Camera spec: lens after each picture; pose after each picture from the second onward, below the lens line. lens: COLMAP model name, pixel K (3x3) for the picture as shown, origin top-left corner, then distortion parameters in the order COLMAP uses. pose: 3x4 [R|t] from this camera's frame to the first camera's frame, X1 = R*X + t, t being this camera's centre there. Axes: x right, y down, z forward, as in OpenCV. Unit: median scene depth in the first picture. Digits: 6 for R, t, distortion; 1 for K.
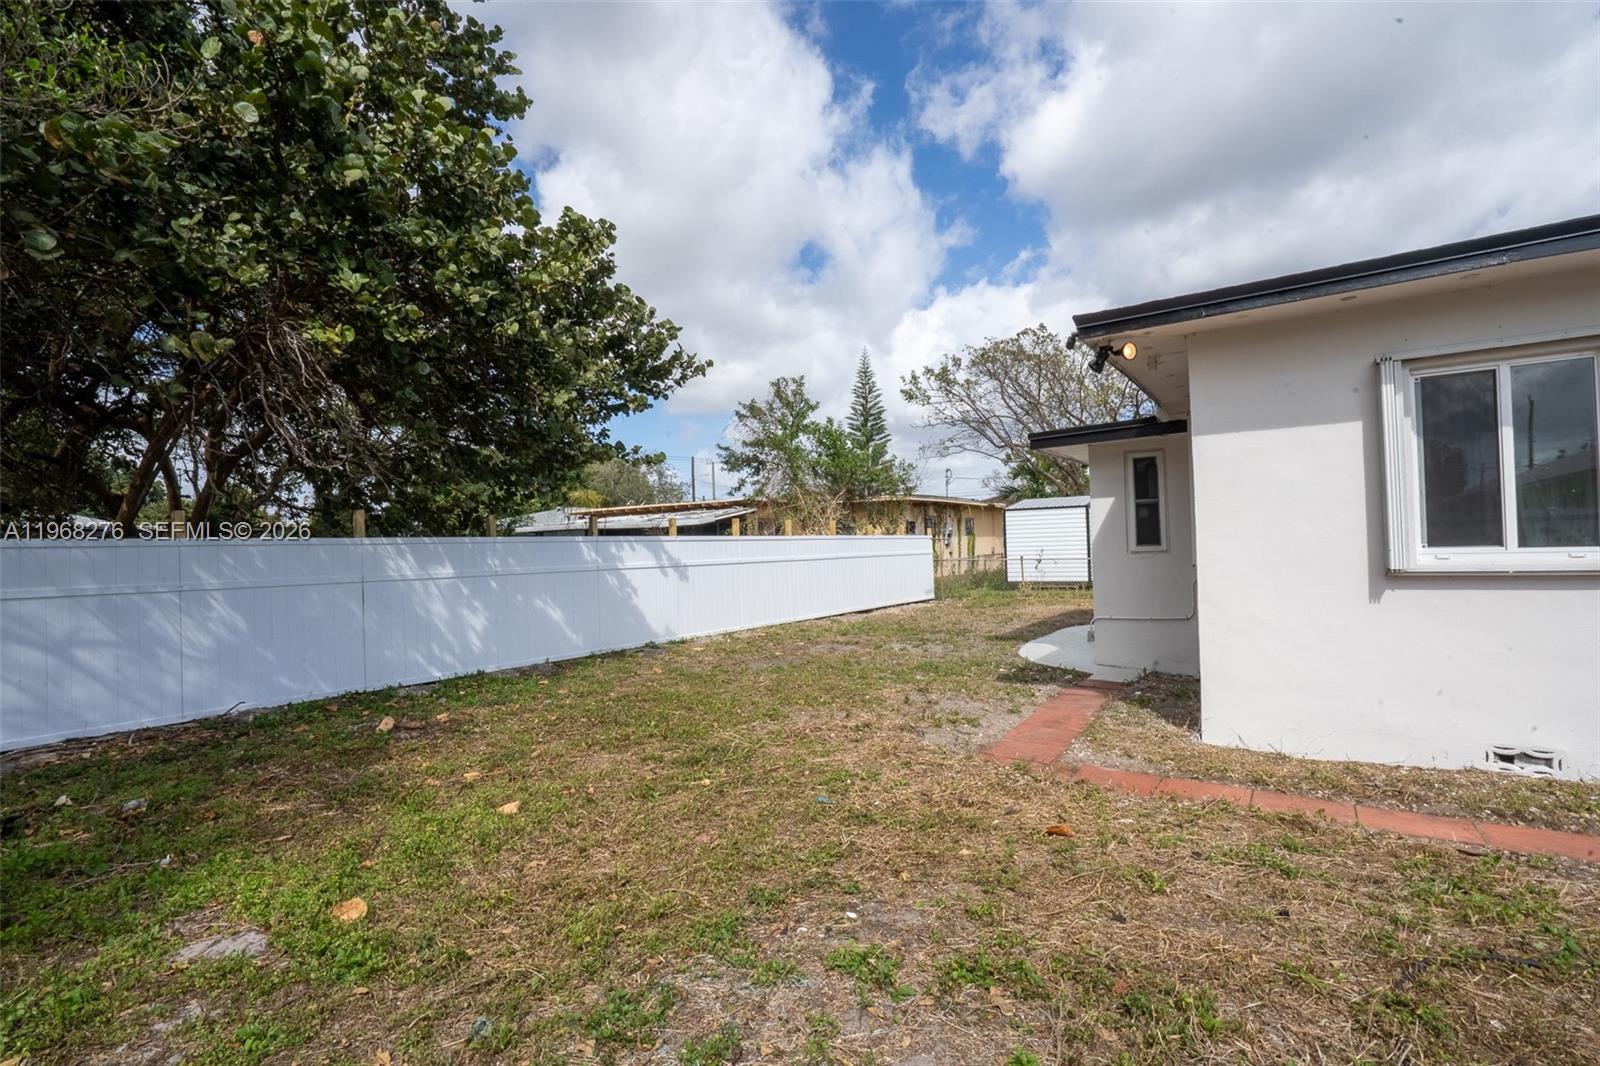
lens RADIAL K [[747.2, 0, 807.6], [0, 747.2, 539.2], [0, 0, 1]] dist [-0.046281, 0.018807]
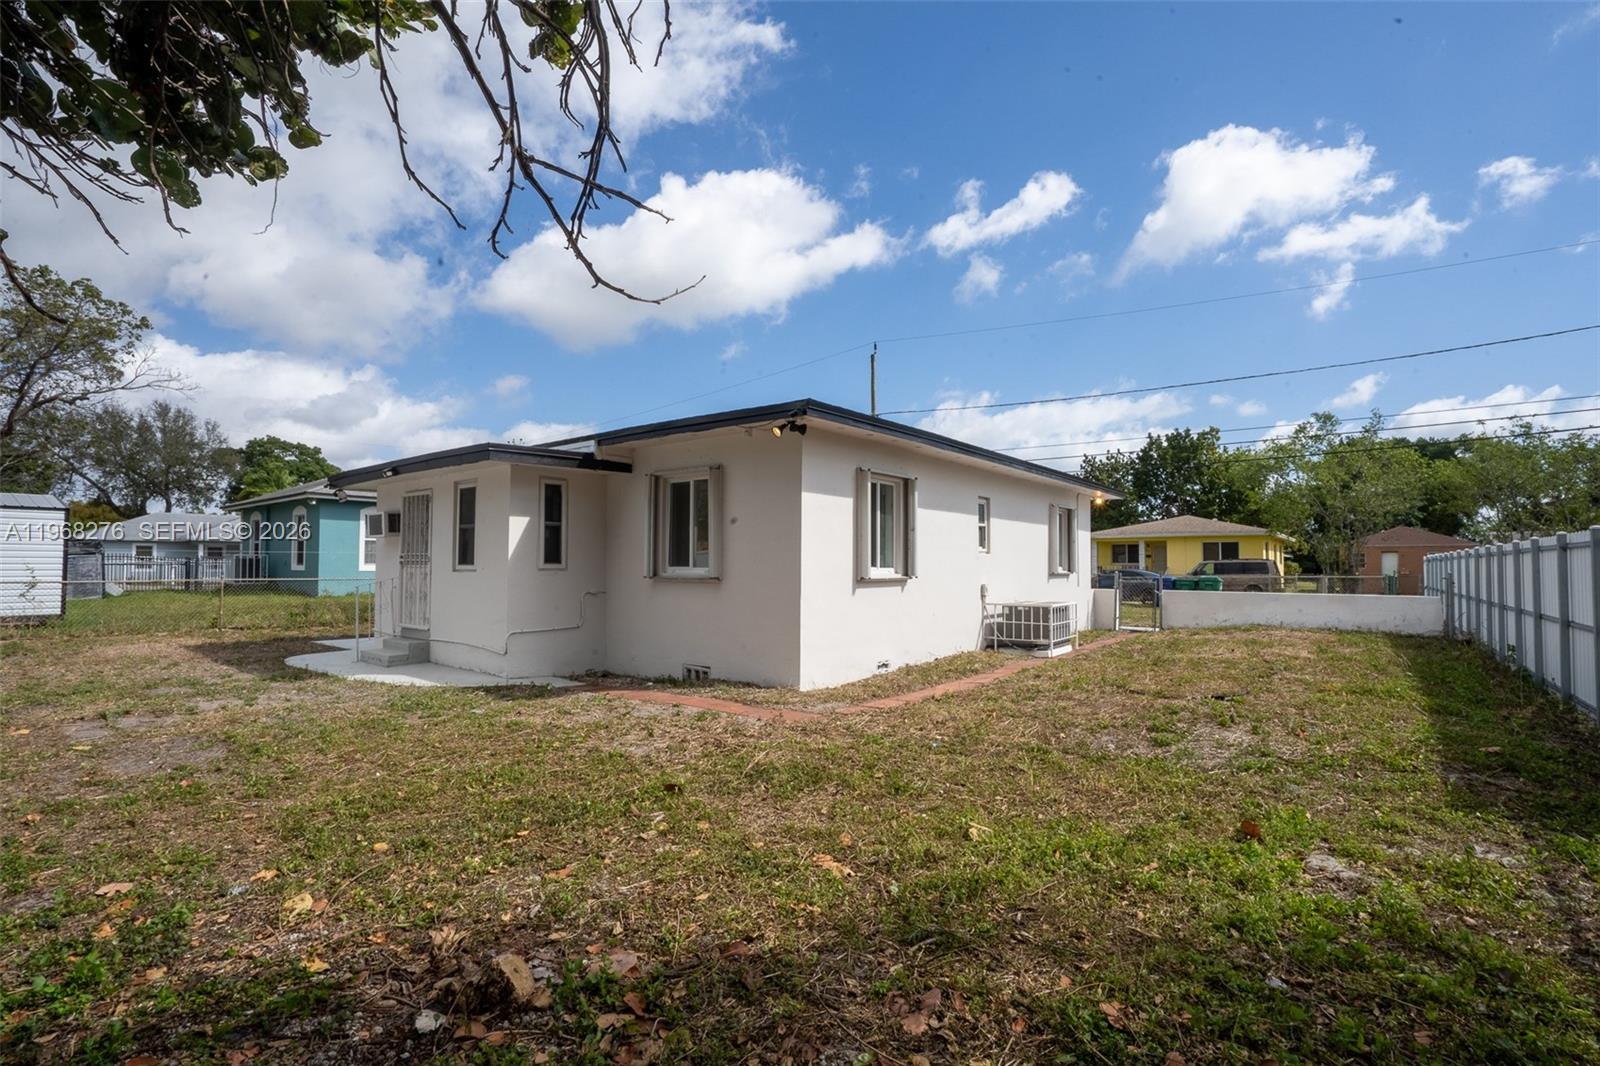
lens RADIAL K [[747.2, 0, 807.6], [0, 747.2, 539.2], [0, 0, 1]] dist [-0.046281, 0.018807]
pose [[0.091288, 0.053543, 0.994384, -1.107515], [-0.016667, 0.998496, -0.052234, 0.042862], [-0.995685, -0.011805, 0.092043, 0.913752]]
